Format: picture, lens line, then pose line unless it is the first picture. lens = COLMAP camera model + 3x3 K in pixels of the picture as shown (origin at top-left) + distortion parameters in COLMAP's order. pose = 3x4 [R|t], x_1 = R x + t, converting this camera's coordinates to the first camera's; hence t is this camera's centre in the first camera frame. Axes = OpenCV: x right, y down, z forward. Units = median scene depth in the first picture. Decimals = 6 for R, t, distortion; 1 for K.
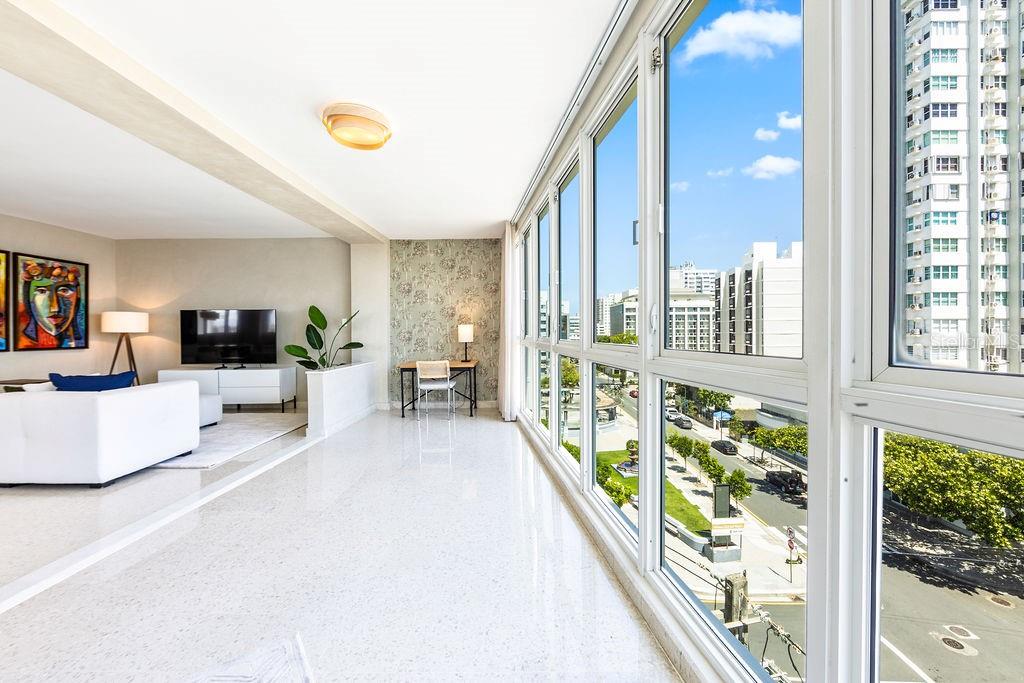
lens RADIAL K [[399.6, 0, 514.6], [0, 399.6, 336.1], [0, 0, 1]] dist [-0.002811, -0.000156]
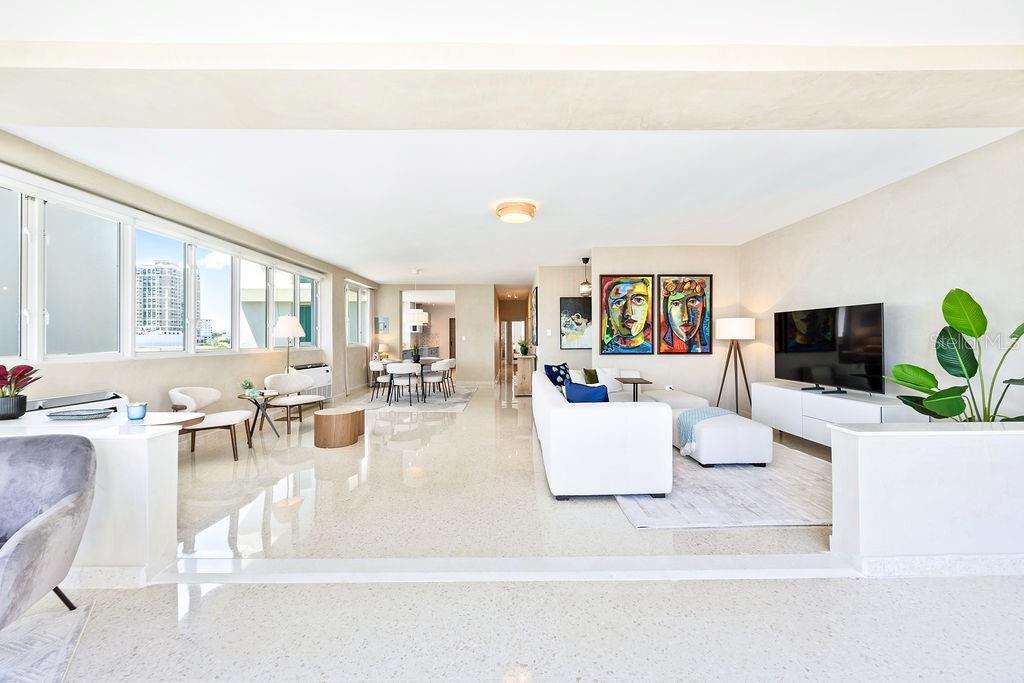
lens RADIAL K [[399.6, 0, 514.6], [0, 399.6, 336.1], [0, 0, 1]] dist [-0.002811, -0.000156]
pose [[0.023357, 0.000369, -0.999727, -0.020407], [-0.004222, 0.999991, 0.000270, -0.015537], [0.999718, 0.004214, 0.023358, 0.467264]]
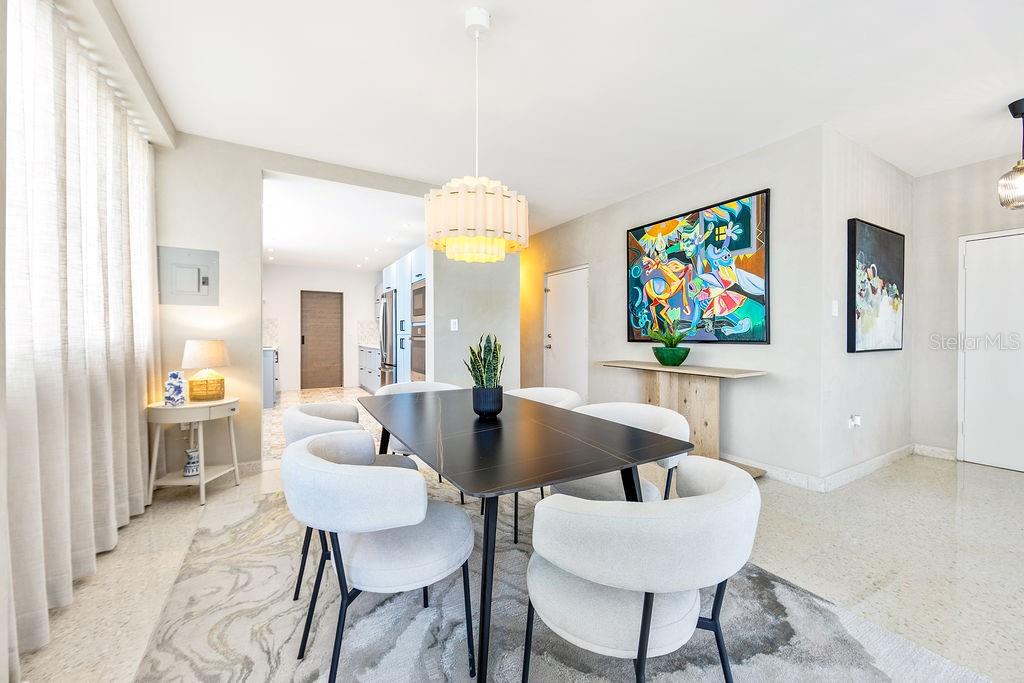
lens RADIAL K [[399.6, 0, 514.6], [0, 399.6, 336.1], [0, 0, 1]] dist [-0.002811, -0.000156]
pose [[0.521181, 0.009486, -0.853394, -1.212703], [-0.011352, 0.999927, 0.004182, 0.011358], [0.853371, 0.007508, 0.521250, -0.016434]]
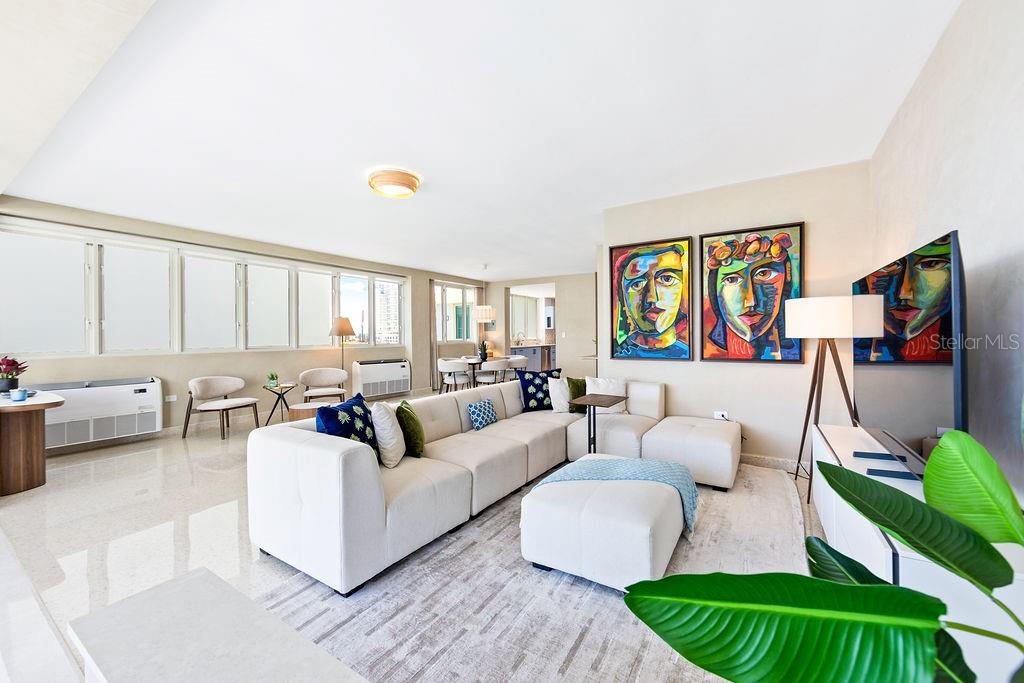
lens RADIAL K [[399.6, 0, 514.6], [0, 399.6, 336.1], [0, 0, 1]] dist [-0.002811, -0.000156]
pose [[-0.522012, 0.013554, -0.852830, -0.345727], [0.006328, 0.999908, 0.012018, -0.020768], [0.852915, 0.000877, -0.522050, 0.980067]]
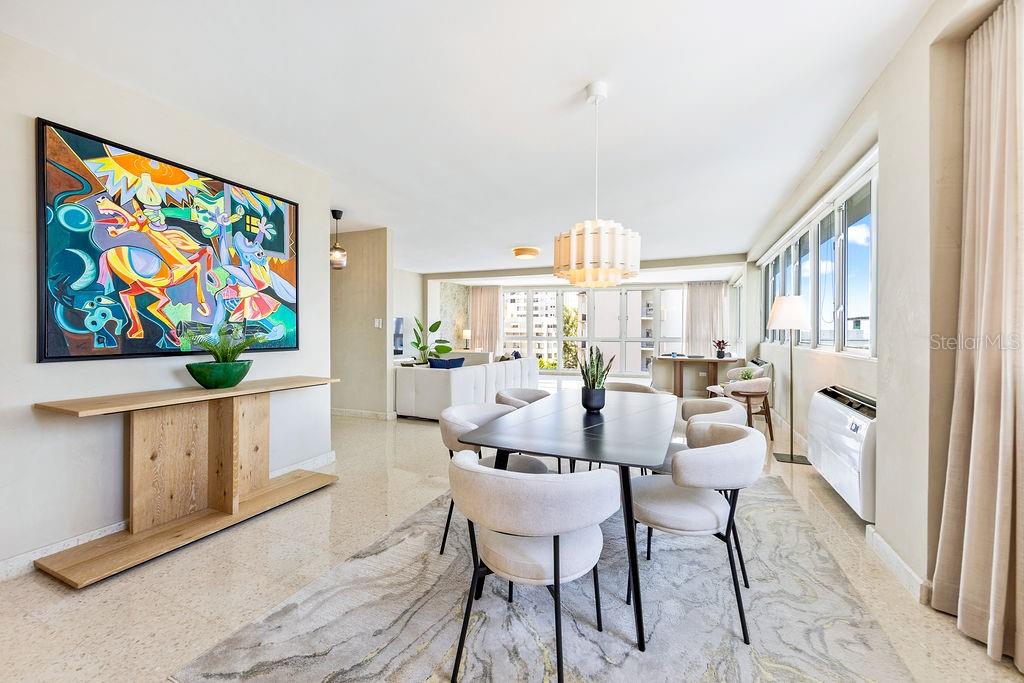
lens RADIAL K [[402.3, 0, 515.7], [0, 402.3, 331.8], [0, 0, 1]] dist [-0.002880, -0.000227]
pose [[0.381497, 0.008751, 0.924329, -1.941846], [0.002605, 0.999941, -0.010542, 0.000778], [-0.924367, 0.006430, 0.381451, 0.049952]]
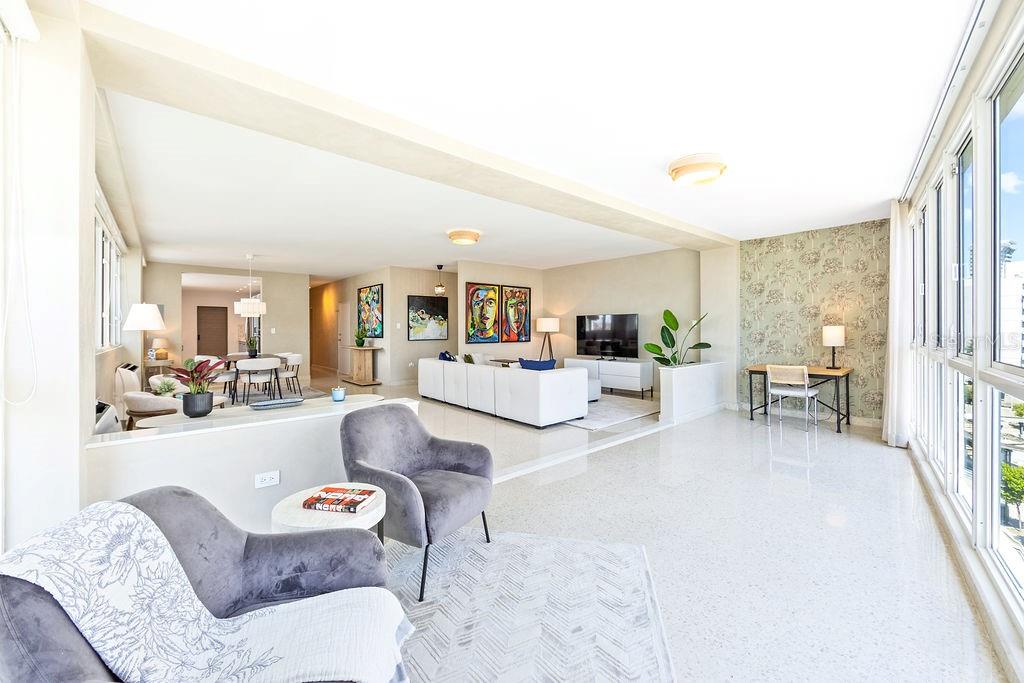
lens RADIAL K [[402.3, 0, 515.7], [0, 402.3, 331.8], [0, 0, 1]] dist [-0.002880, -0.000227]
pose [[0.667316, 0.009034, -0.744720, 0.070800], [-0.006836, 0.999959, 0.006005, -0.017530], [0.744743, 0.001084, 0.667350, -0.101771]]
